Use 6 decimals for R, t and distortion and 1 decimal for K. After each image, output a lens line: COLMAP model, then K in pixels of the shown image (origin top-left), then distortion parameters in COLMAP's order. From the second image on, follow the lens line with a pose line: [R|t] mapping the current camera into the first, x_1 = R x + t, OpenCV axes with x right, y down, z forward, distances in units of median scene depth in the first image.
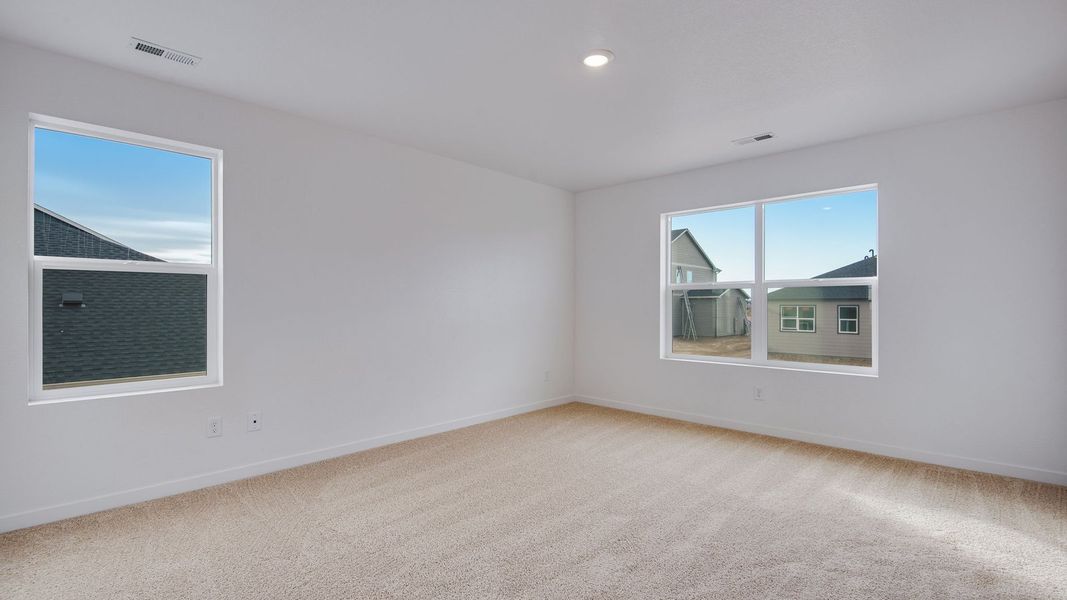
lens RADIAL K [[480.4, 0, 528.5], [0, 480.4, 302.5], [0, 0, 1]] dist [0.039601, -0.018034]
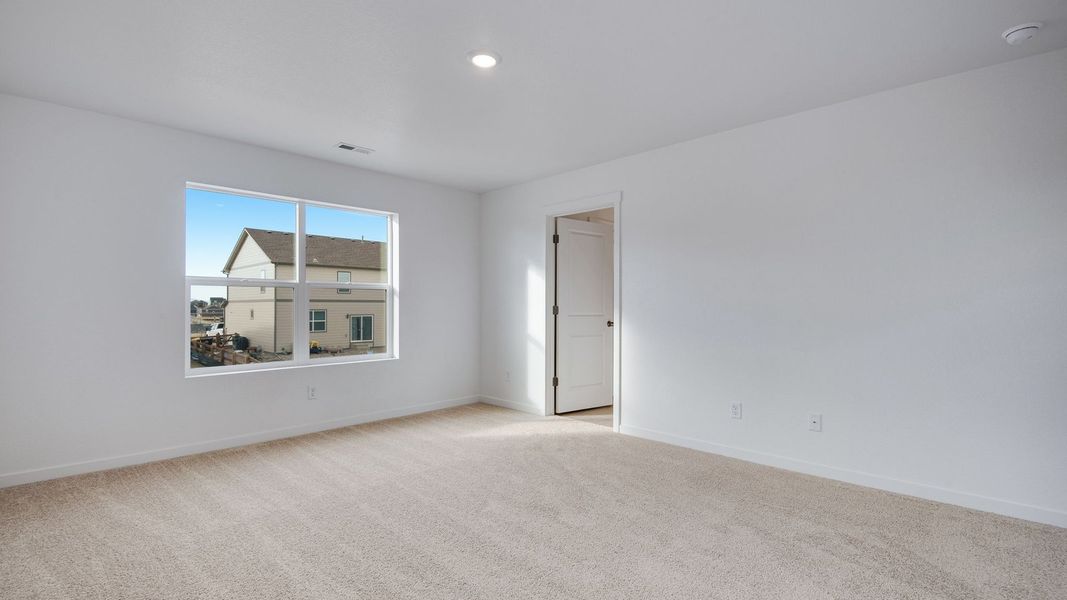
lens RADIAL K [[480.4, 0, 528.5], [0, 480.4, 302.5], [0, 0, 1]] dist [0.039601, -0.018034]
pose [[0.060905, 0.006730, 0.998121, -0.529595], [-0.001053, 0.999977, -0.006678, 0.010381], [-0.998143, -0.000644, 0.060910, 0.537640]]
